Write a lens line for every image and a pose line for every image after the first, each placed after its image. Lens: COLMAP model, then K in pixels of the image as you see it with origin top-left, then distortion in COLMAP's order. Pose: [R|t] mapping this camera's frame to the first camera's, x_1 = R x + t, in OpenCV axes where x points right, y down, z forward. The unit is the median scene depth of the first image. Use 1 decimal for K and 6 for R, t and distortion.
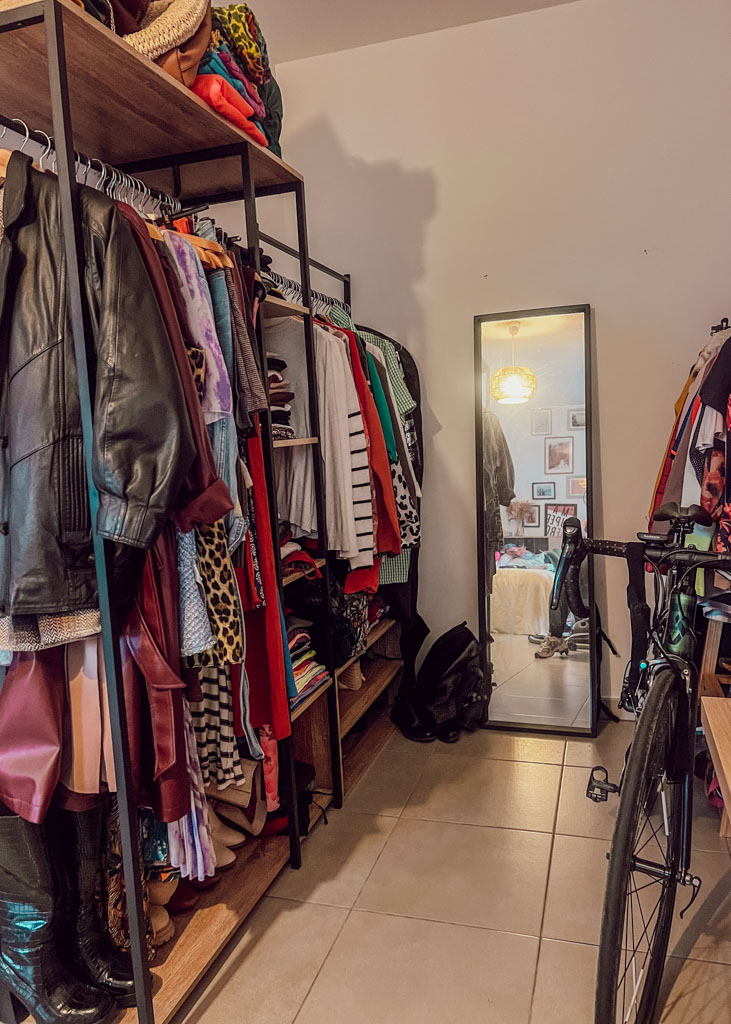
lens RADIAL K [[748.3, 0, 362.9], [0, 748.3, 516.0], [0, 0, 1]] dist [0.005722, 0.007183]
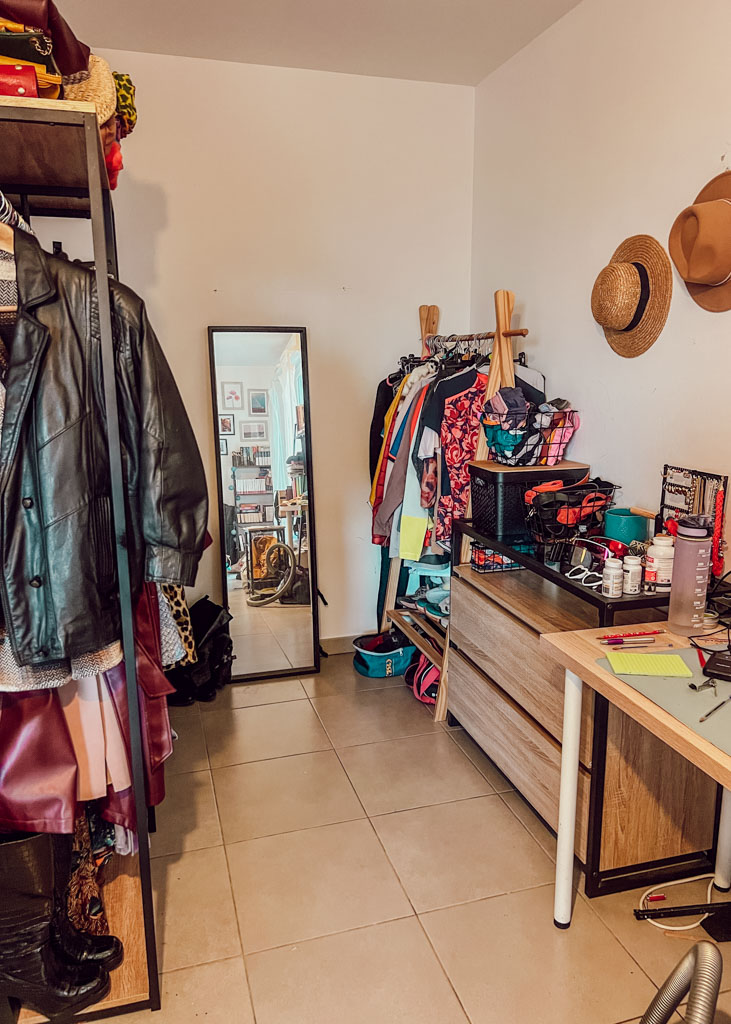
lens RADIAL K [[758.8, 0, 365.5], [0, 758.8, 512.0], [0, 0, 1]] dist [0.050402, -0.072111]
pose [[0.819541, -0.067908, 0.568982, -0.580306], [0.027728, 0.996489, 0.078993, -0.129717], [-0.572349, -0.048961, 0.818547, -0.153294]]
